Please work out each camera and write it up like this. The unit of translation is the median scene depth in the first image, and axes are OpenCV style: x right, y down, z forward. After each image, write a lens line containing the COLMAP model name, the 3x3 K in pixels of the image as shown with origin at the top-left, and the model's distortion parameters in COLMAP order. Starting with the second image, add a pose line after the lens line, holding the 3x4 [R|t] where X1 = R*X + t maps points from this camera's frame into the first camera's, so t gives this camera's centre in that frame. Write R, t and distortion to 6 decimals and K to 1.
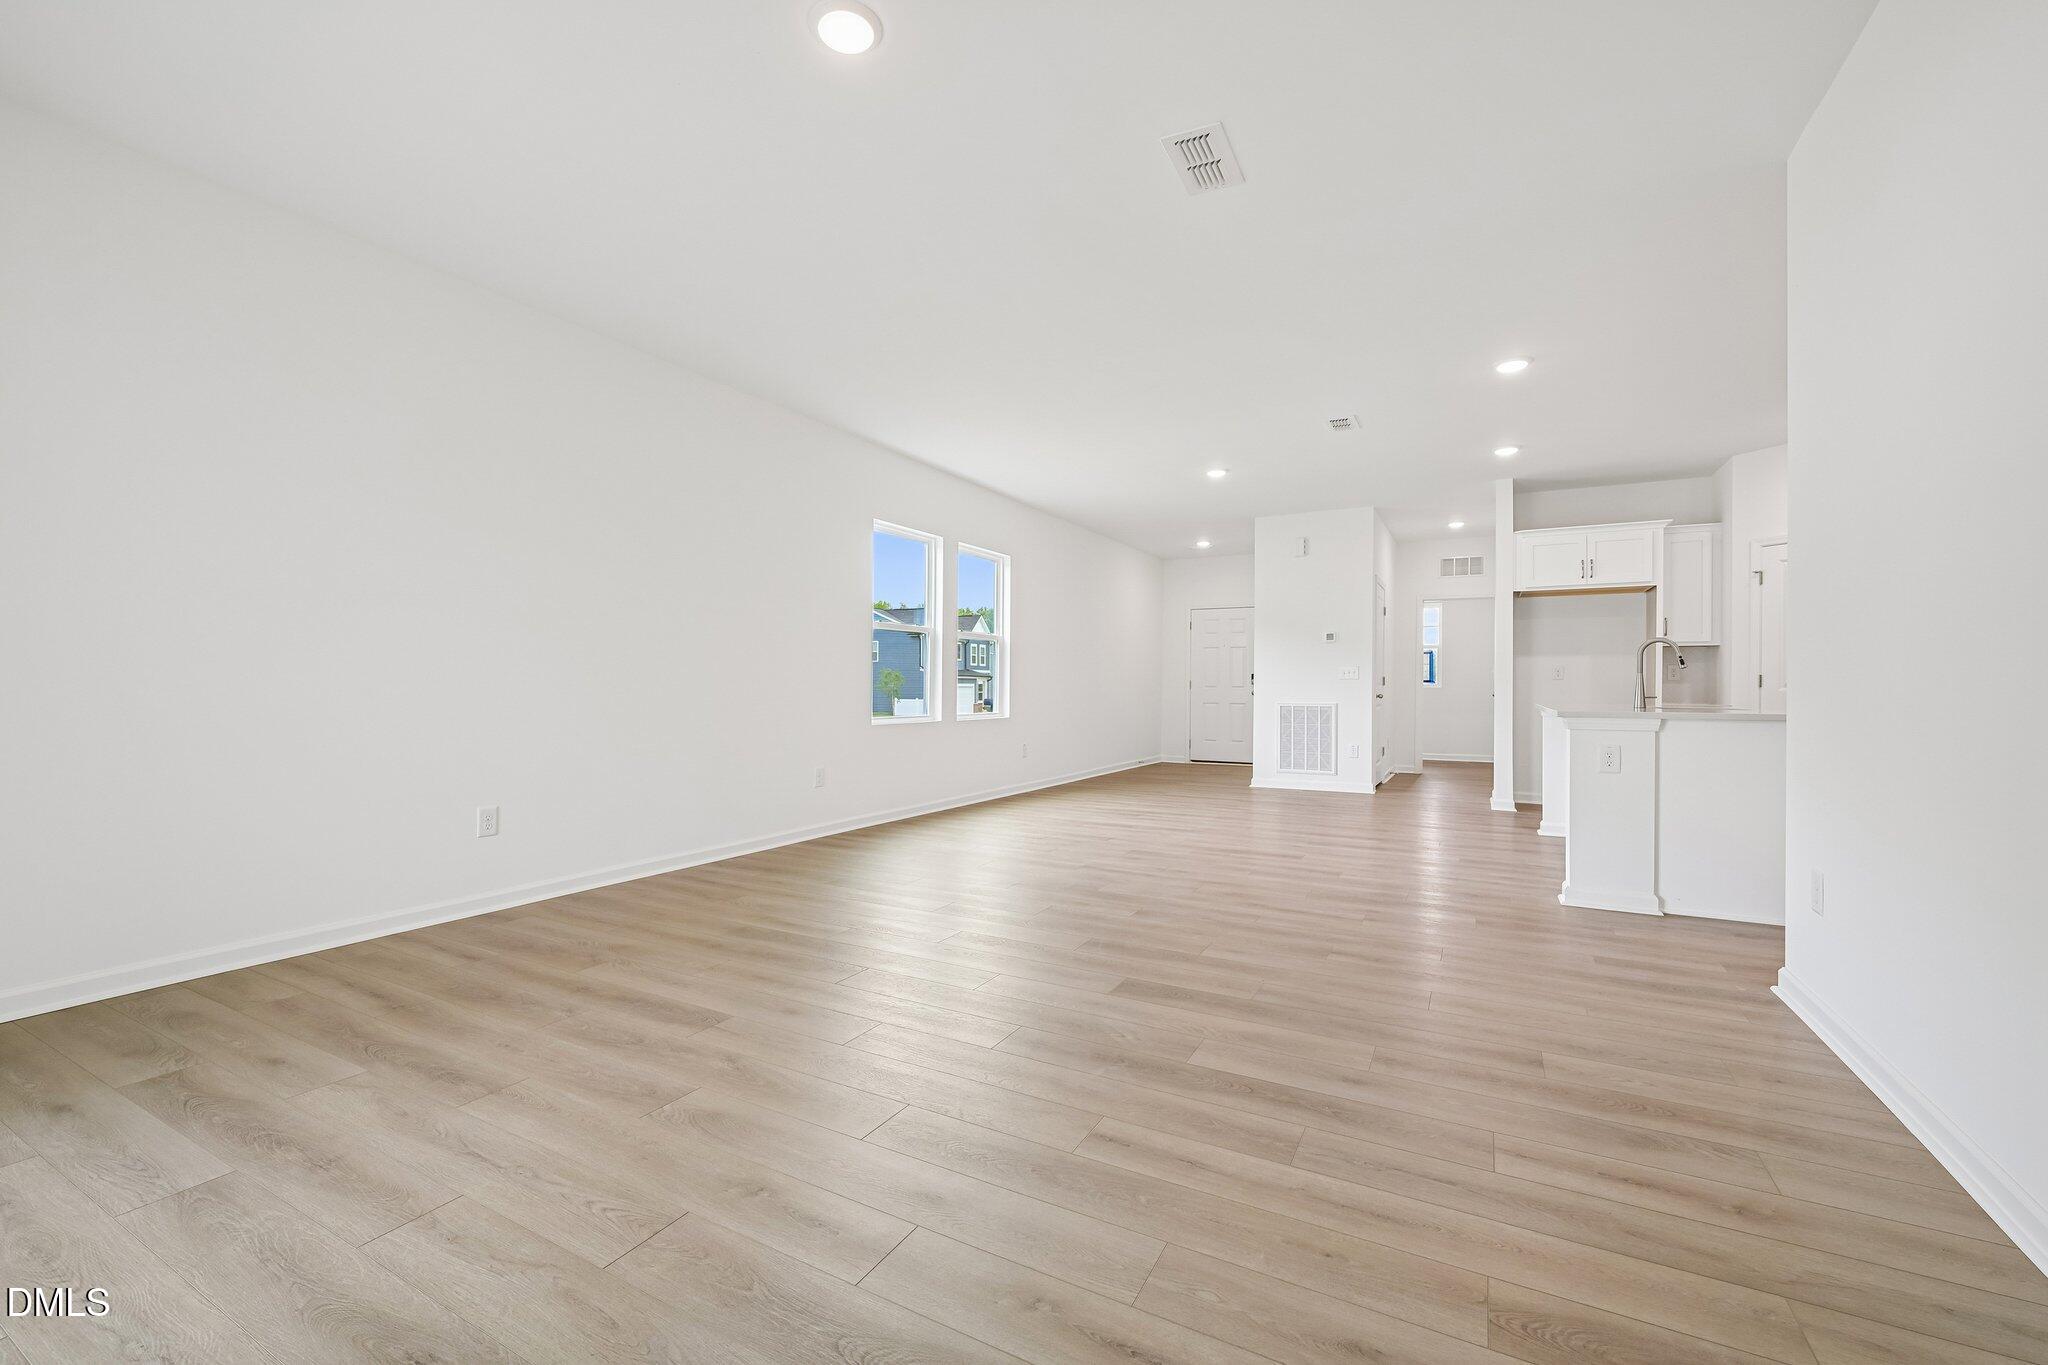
lens RADIAL K [[864.6, 0, 1019.0], [0, 864.6, 681.7], [0, 0, 1]] dist [-0.000333, -0.000098]
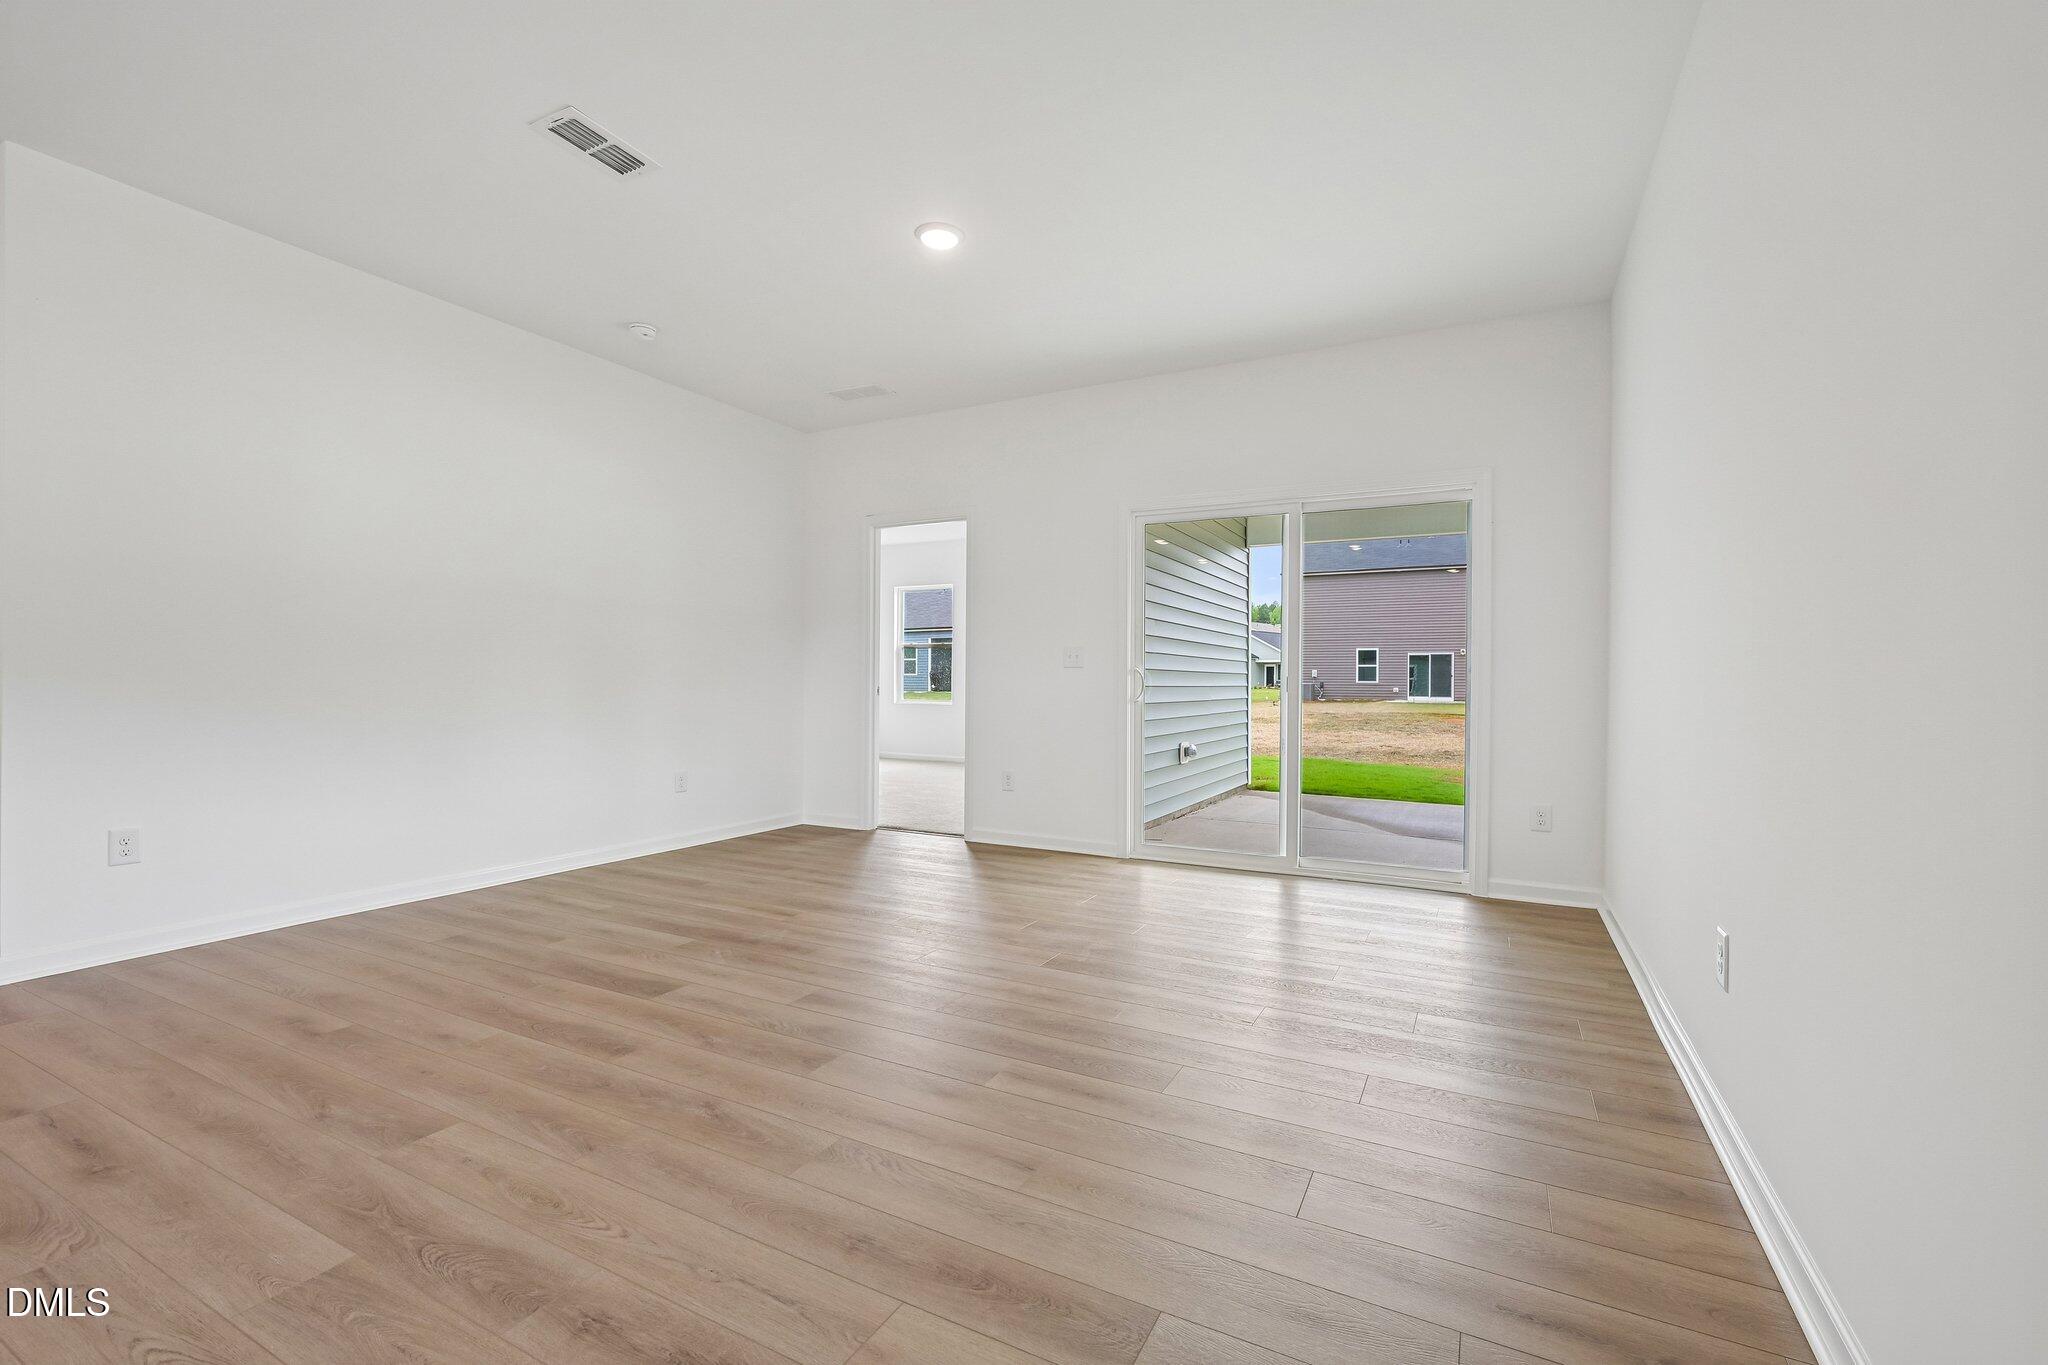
lens RADIAL K [[864.6, 0, 1002.8], [0, 864.6, 684.8], [0, 0, 1]] dist [-0.000333, -0.000098]
pose [[-0.999948, -0.009419, 0.003908, -0.142617], [-0.009412, 0.999954, 0.001842, 0.002849], [-0.003925, 0.001805, -0.999991, 1.094429]]
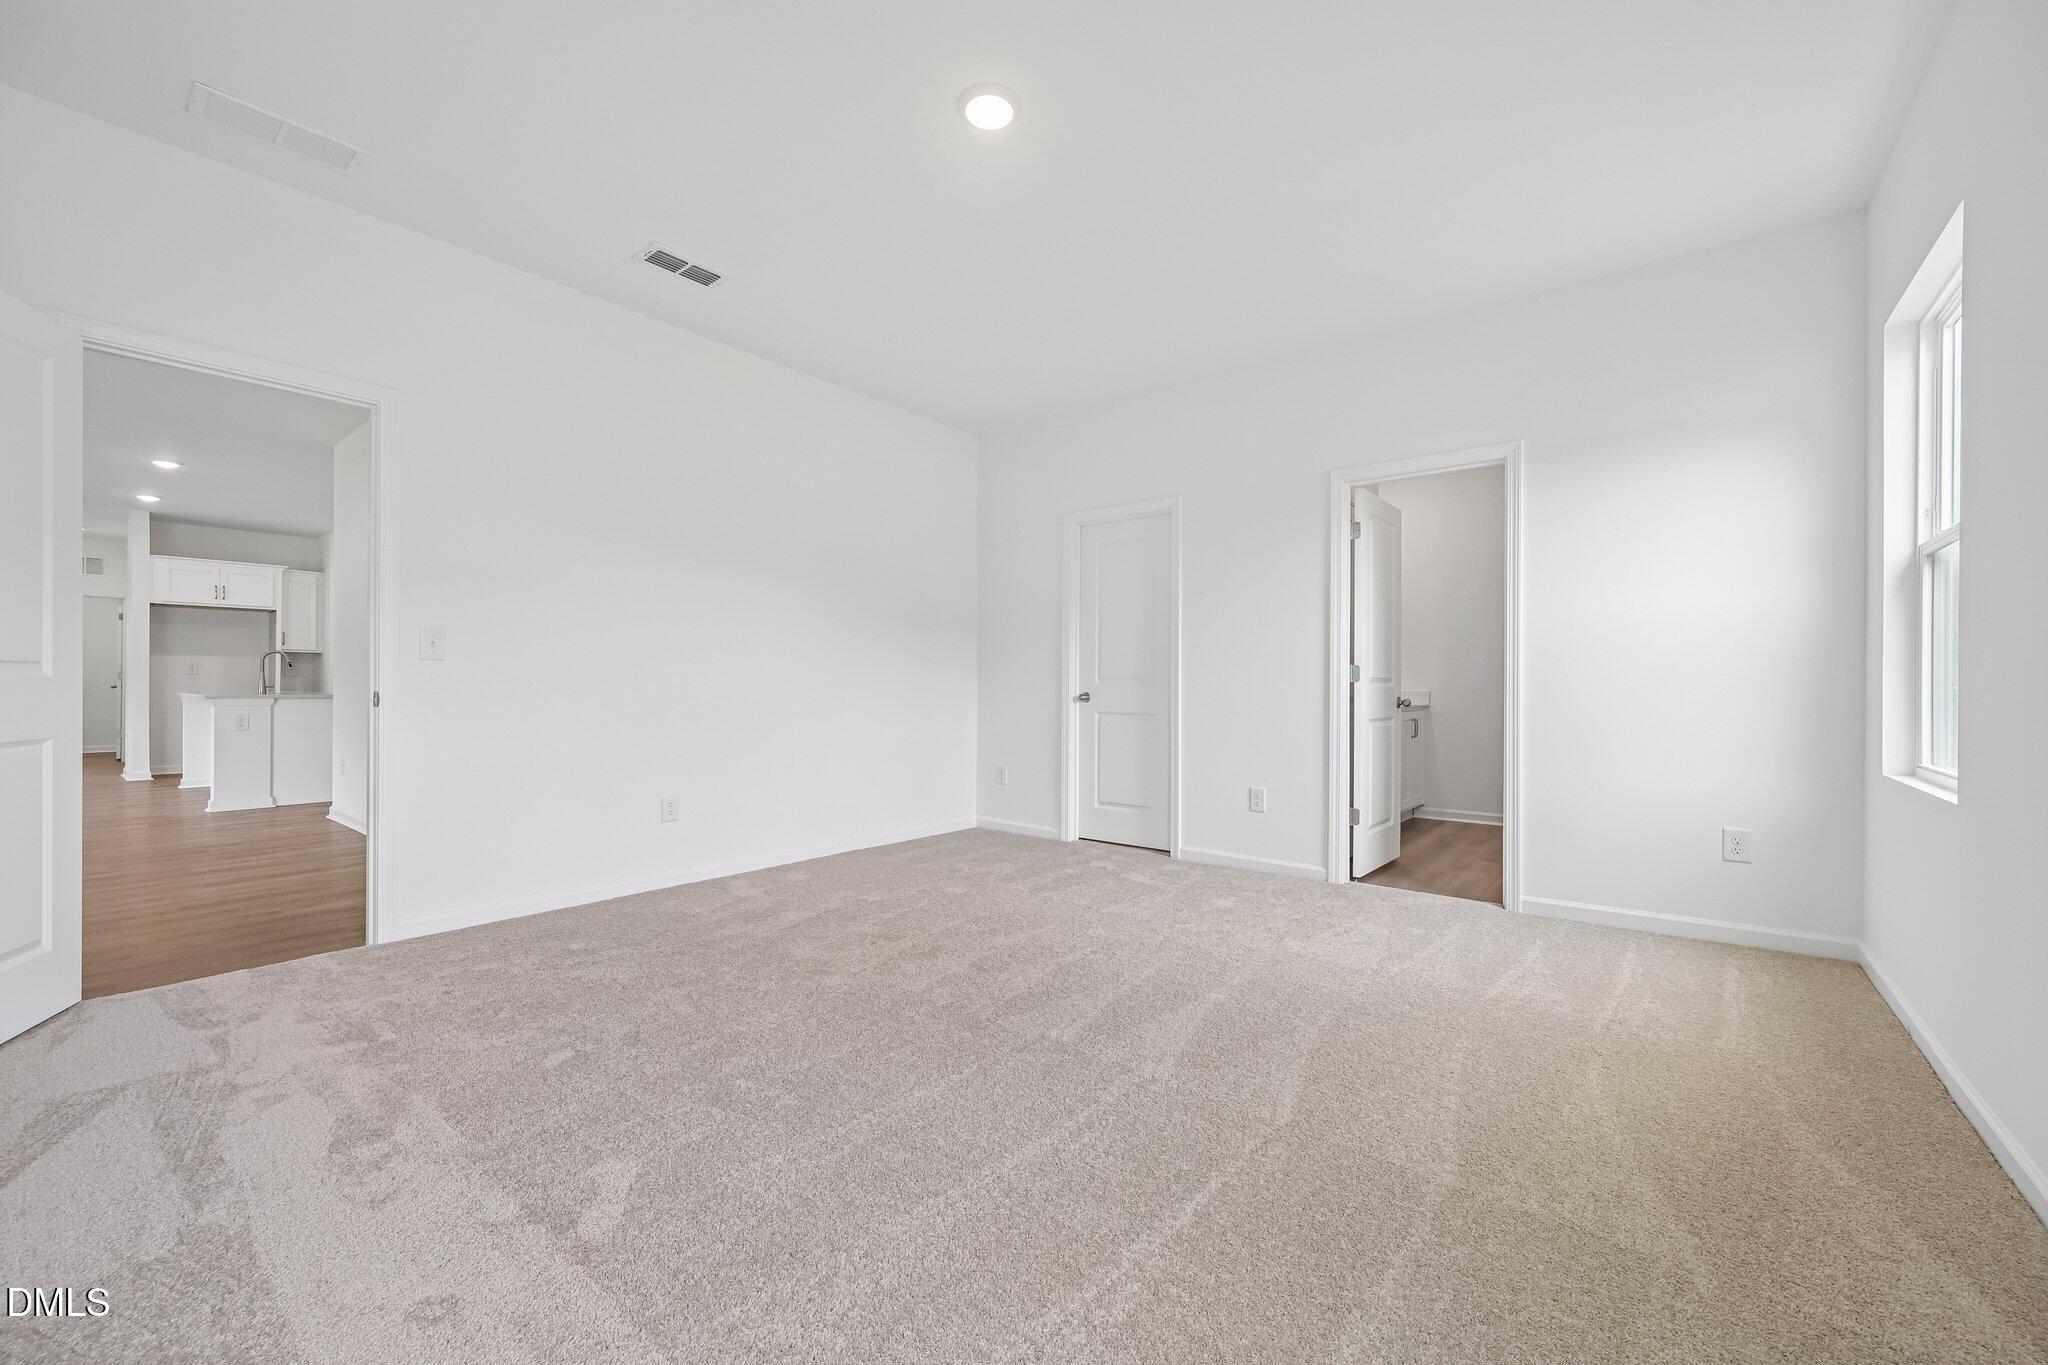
lens RADIAL K [[802.5, 0, 1021.1], [0, 802.5, 684.6], [0, 0, 1]] dist [-0.003740, 0.000345]
pose [[0.191143, -0.004495, 0.981552, -0.344385], [-0.006913, 0.999959, 0.005926, -0.002823], [-0.981538, -0.007919, 0.191104, -0.487933]]
